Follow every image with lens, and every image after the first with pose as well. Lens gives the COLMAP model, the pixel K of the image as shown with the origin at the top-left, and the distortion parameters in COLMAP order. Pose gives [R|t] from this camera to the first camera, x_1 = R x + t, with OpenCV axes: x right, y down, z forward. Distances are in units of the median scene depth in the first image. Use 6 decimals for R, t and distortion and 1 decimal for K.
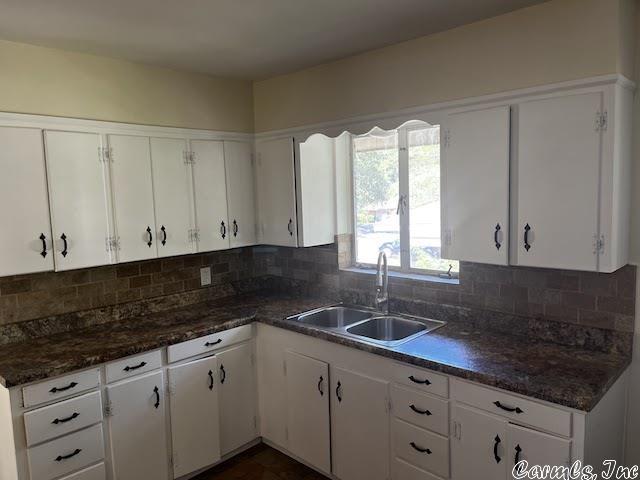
lens RADIAL K [[487.7, 0, 320.0], [0, 487.7, 240.0], [0, 0, 1]] dist [0.092568, -0.110625]
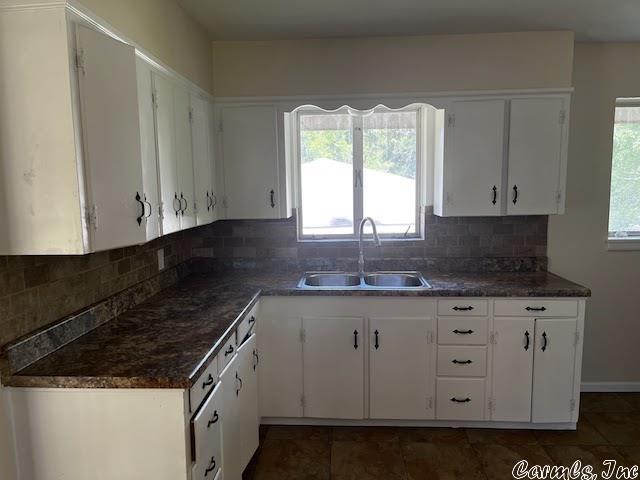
lens RADIAL K [[487.7, 0, 320.0], [0, 487.7, 240.0], [0, 0, 1]] dist [0.092568, -0.110625]
pose [[0.754642, -0.053036, 0.653989, -0.751442], [0.058606, 0.998192, 0.013324, 0.058907], [-0.653514, 0.028273, 0.756386, 0.233884]]
